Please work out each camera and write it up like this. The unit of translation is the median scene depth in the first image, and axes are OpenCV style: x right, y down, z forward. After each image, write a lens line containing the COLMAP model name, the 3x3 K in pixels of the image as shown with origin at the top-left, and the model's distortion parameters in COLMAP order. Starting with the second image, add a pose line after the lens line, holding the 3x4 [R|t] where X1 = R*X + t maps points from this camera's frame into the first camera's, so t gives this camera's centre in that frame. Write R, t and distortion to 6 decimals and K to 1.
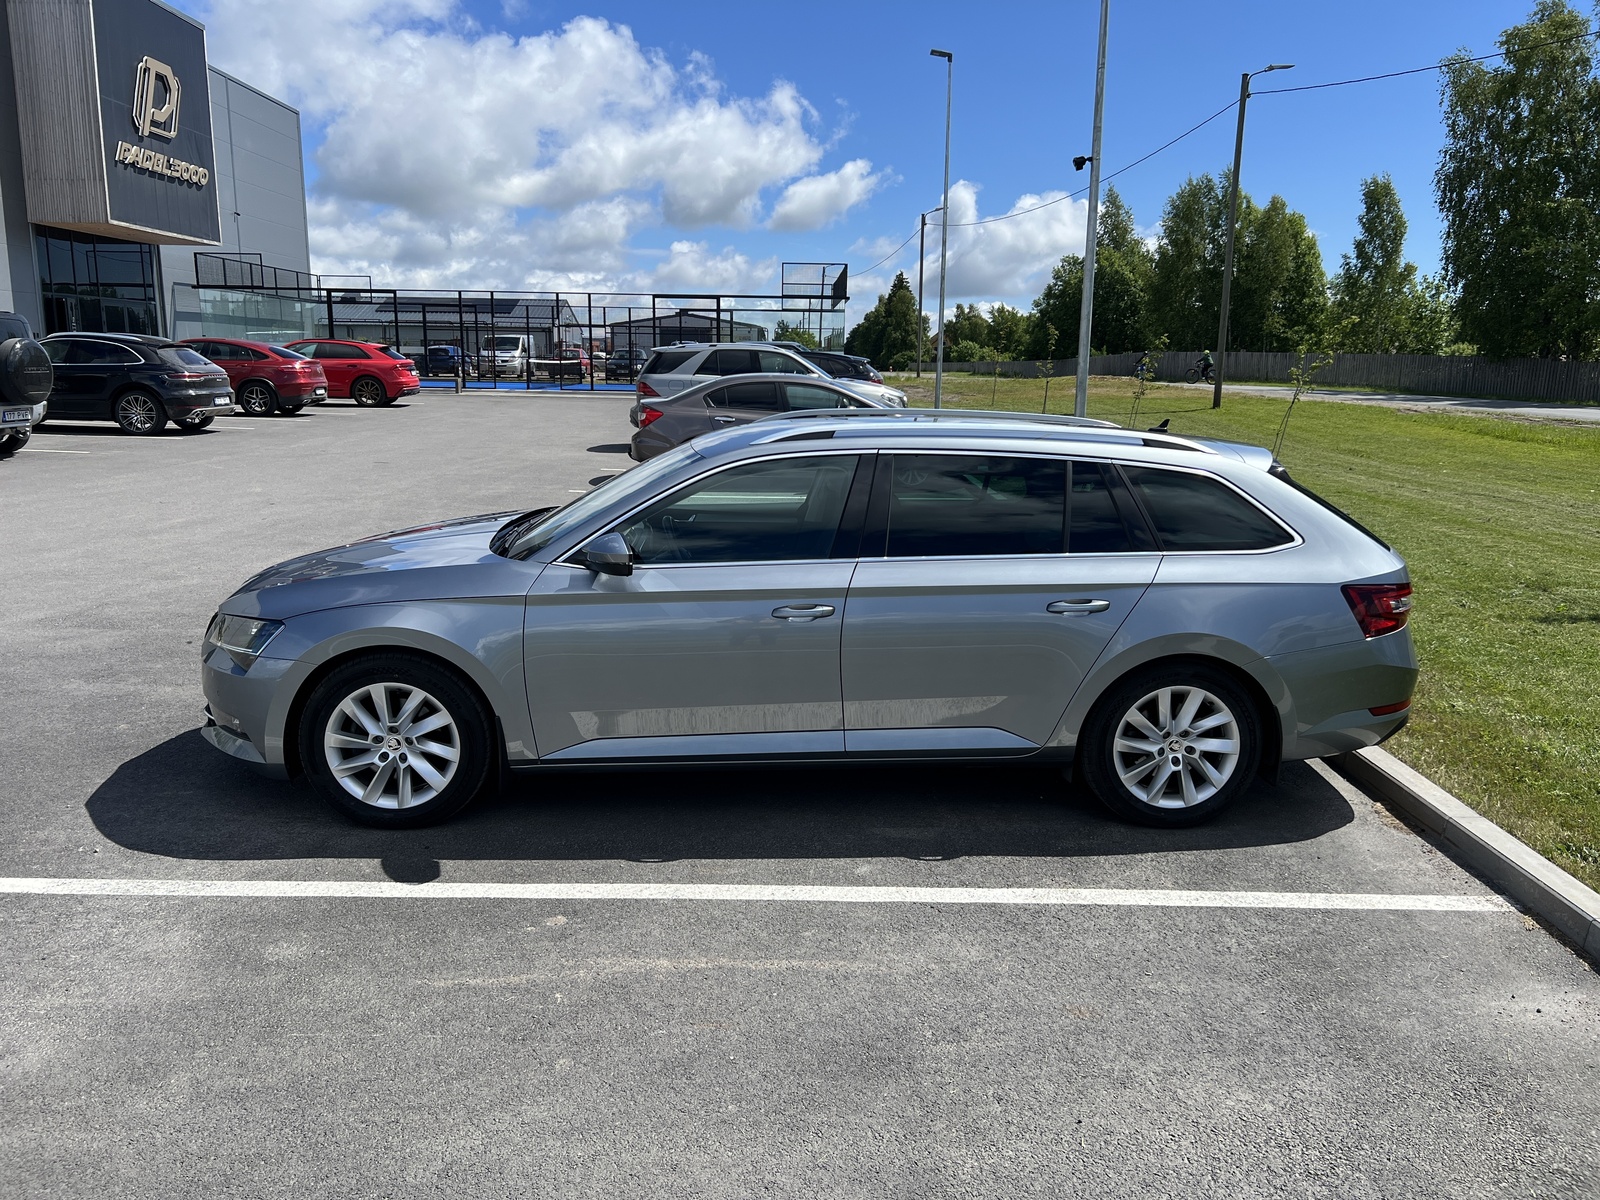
lens RADIAL K [[1226.0, 0, 828.6], [0, 1226.0, 587.8], [0, 0, 1]] dist [0.022577, -0.026089]
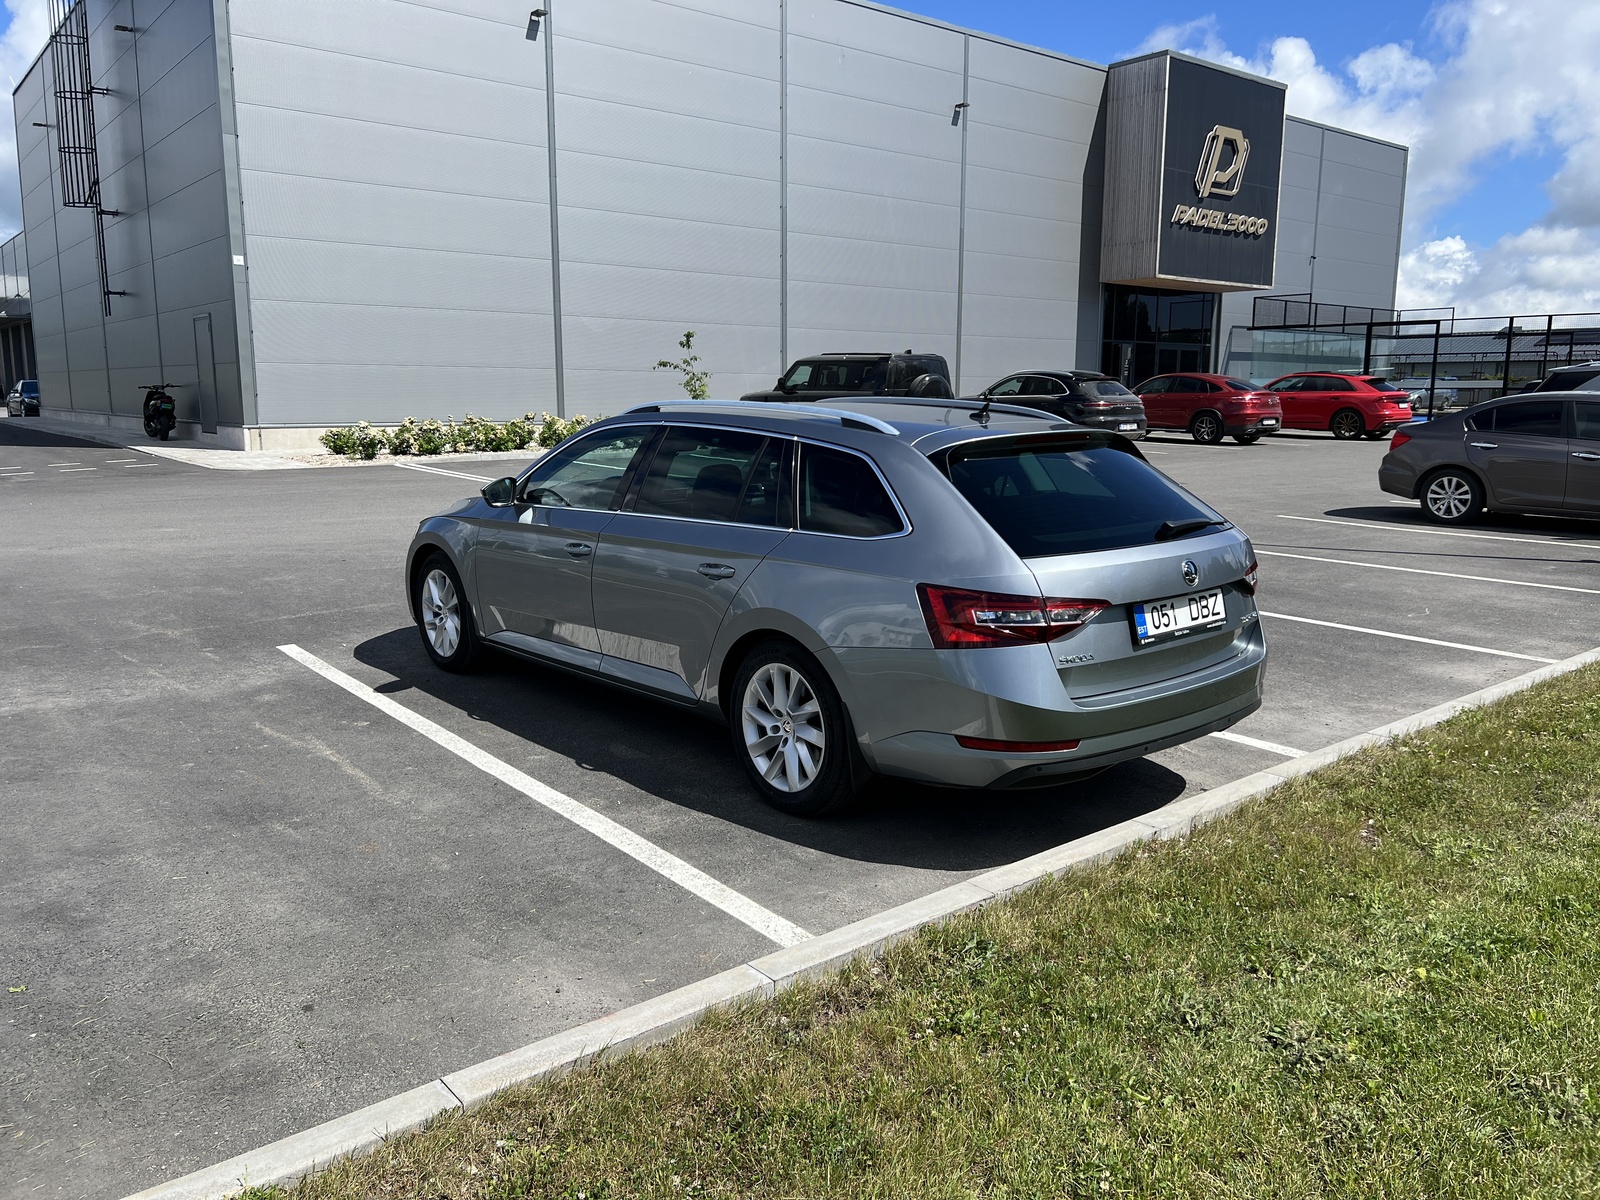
lens RADIAL K [[1226.0, 0, 817.0], [0, 1226.0, 600.2], [0, 0, 1]] dist [0.022577, -0.026089]
pose [[0.603489, 0.118449, -0.788525, 0.173292], [-0.137503, 0.989550, 0.043410, -0.002795], [0.785426, 0.082227, 0.613469, 0.067879]]
